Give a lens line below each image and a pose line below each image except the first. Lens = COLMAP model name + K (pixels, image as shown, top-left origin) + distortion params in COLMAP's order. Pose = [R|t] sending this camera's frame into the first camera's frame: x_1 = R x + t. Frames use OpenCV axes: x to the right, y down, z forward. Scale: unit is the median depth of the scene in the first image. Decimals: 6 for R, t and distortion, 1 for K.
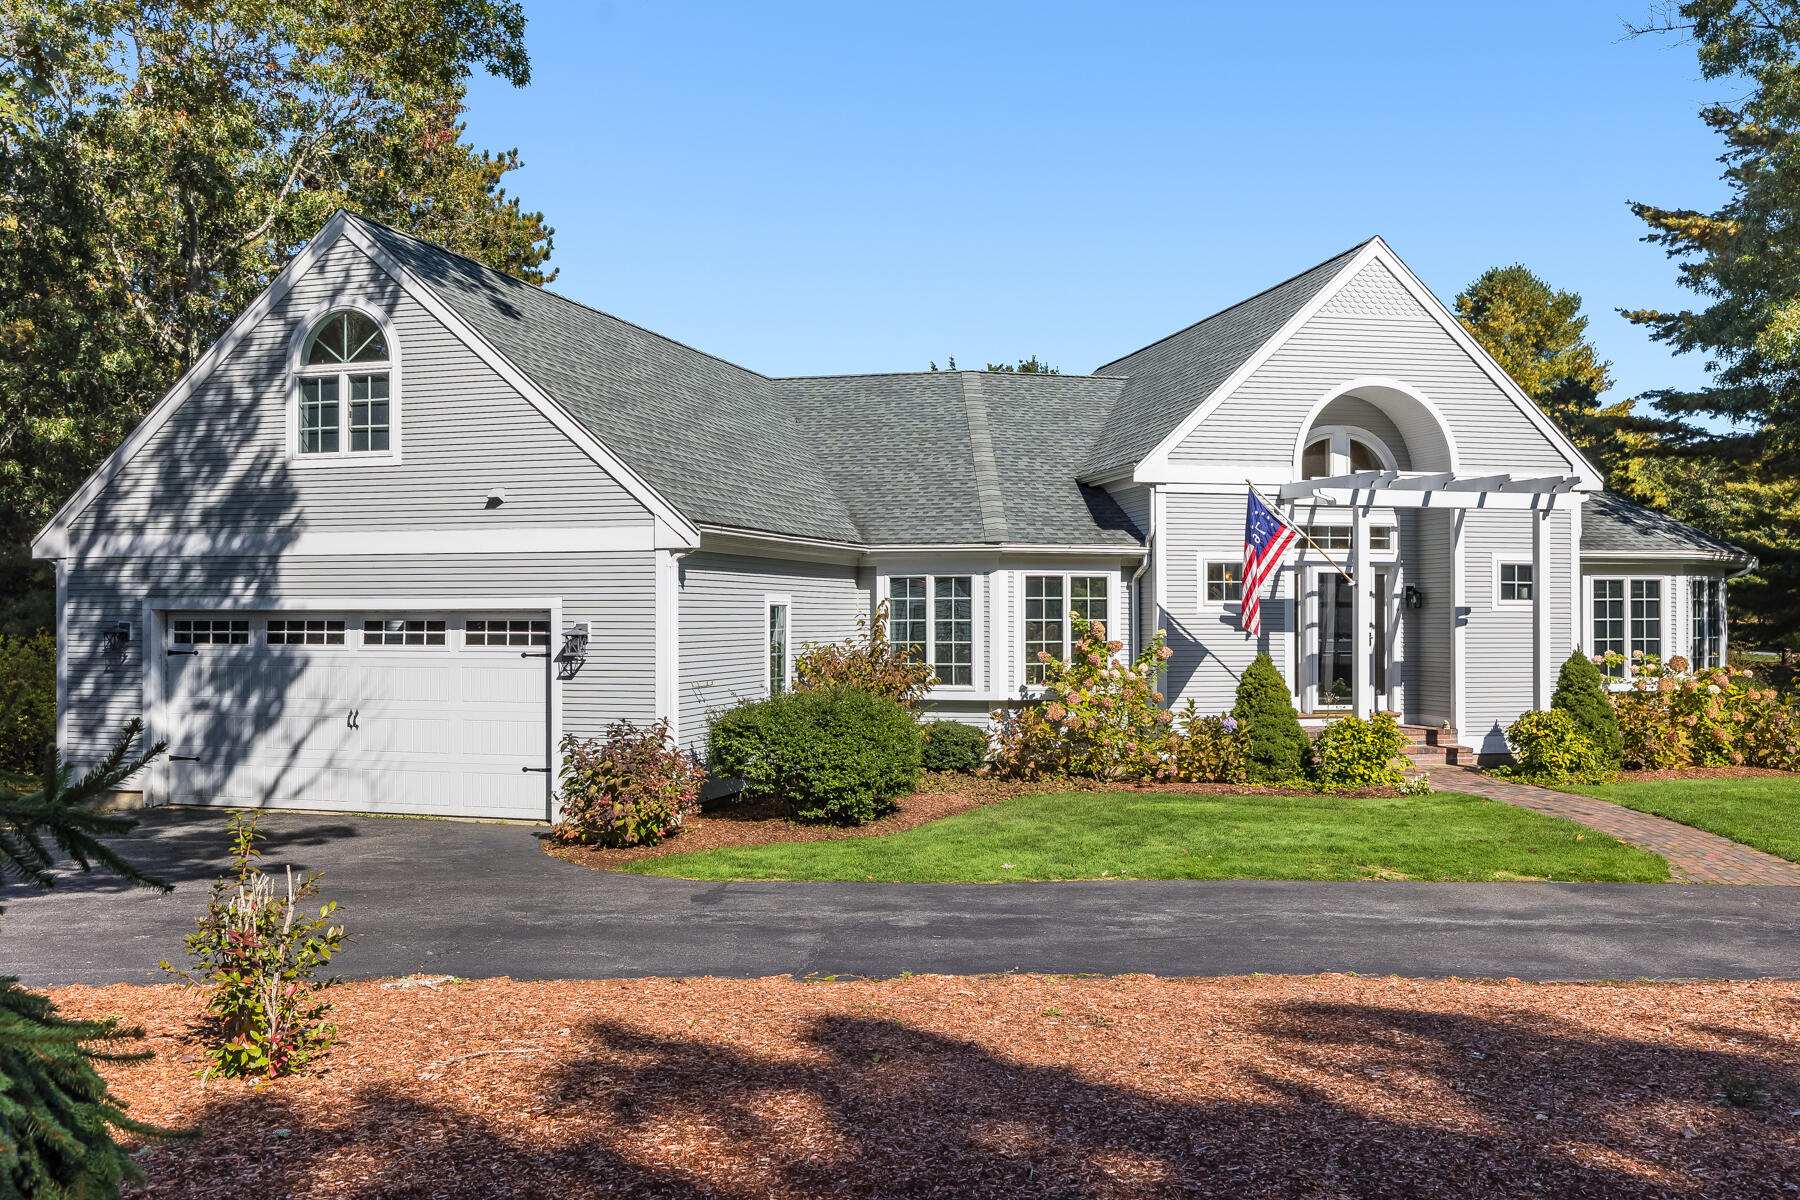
lens RADIAL K [[1502.3, 0, 958.3], [0, 1502.3, 598.7], [0, 0, 1]] dist [0.034720, 0.004288]
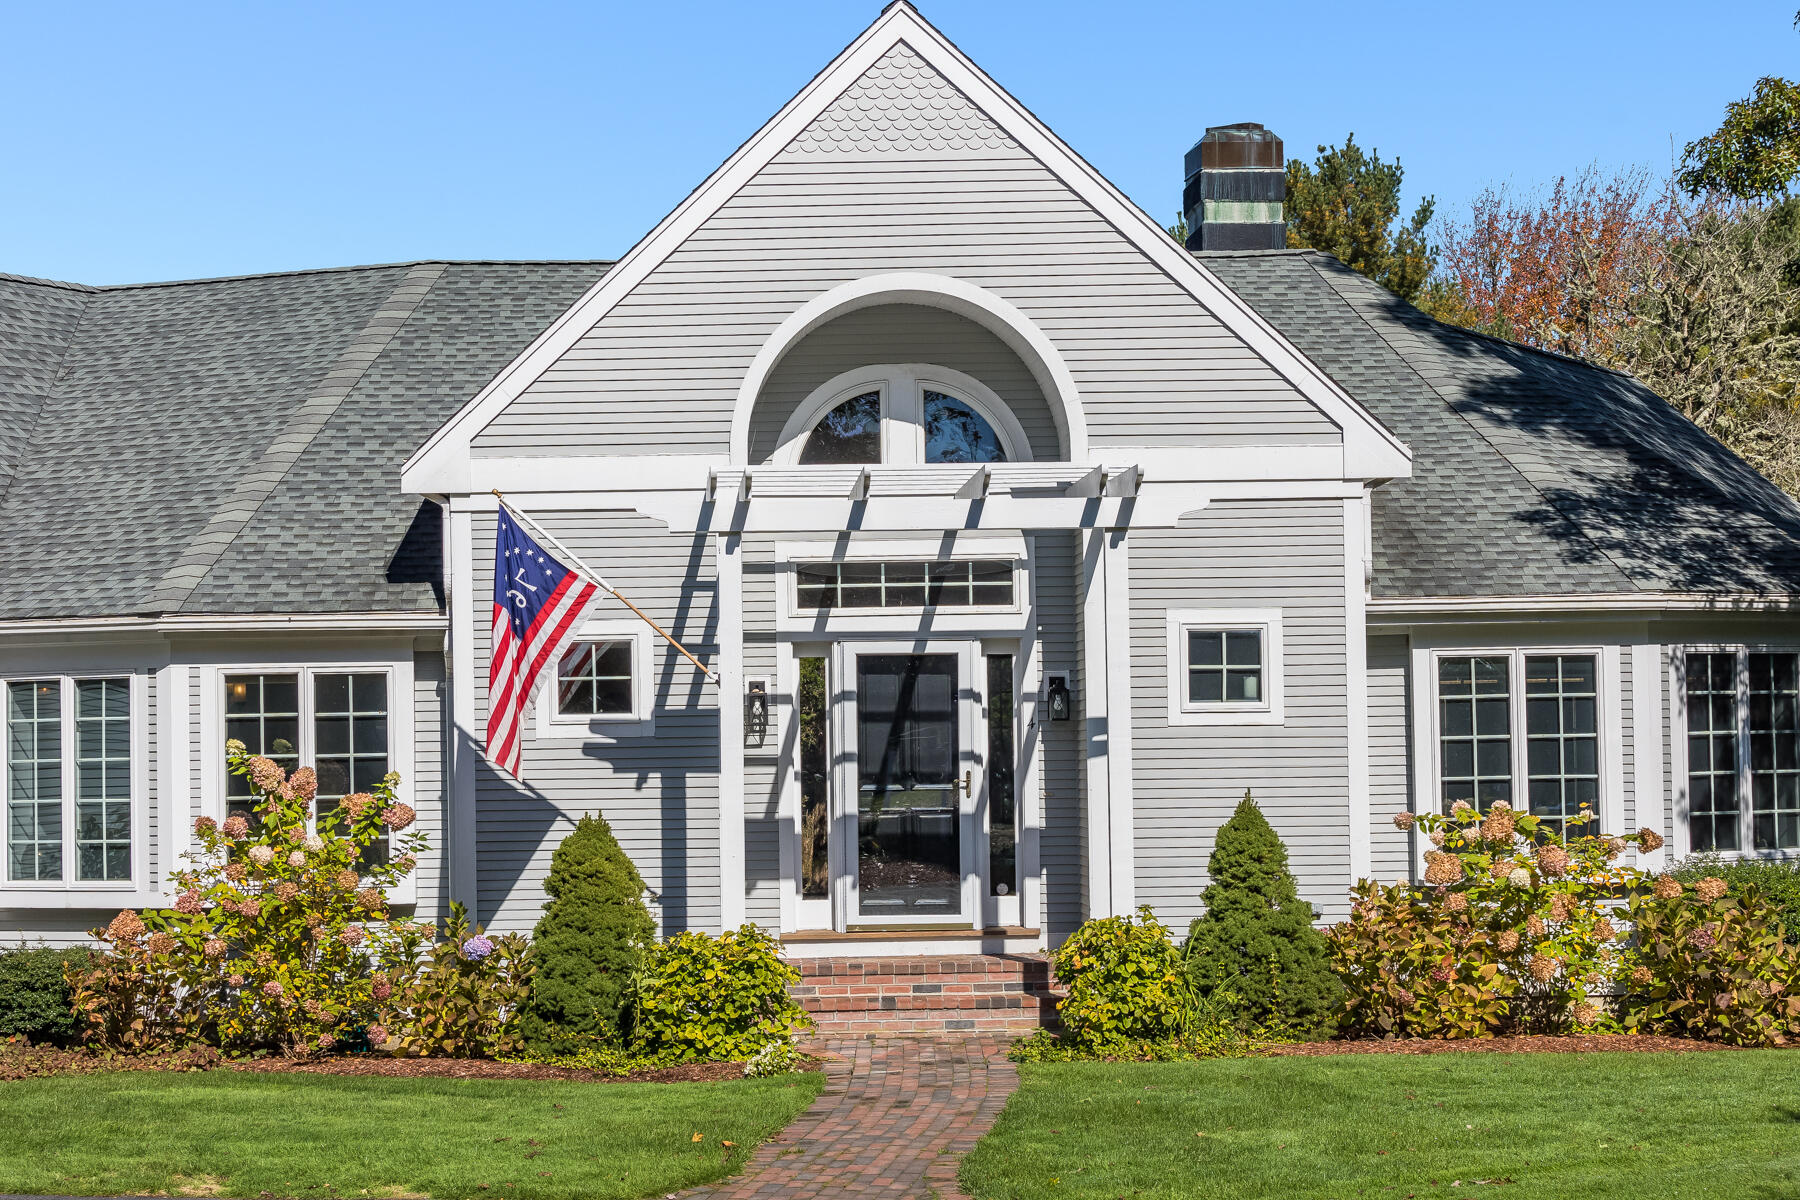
lens RADIAL K [[3692.0, 0, 898.4], [0, 3692.0, 571.8], [0, 0, 1]] dist [0.051499, 0.000000]
pose [[0.978349, -0.025178, -0.205423, 0.526467], [0.017883, 0.999144, -0.037291, 0.001631], [0.206186, 0.032810, 0.977963, -0.225462]]
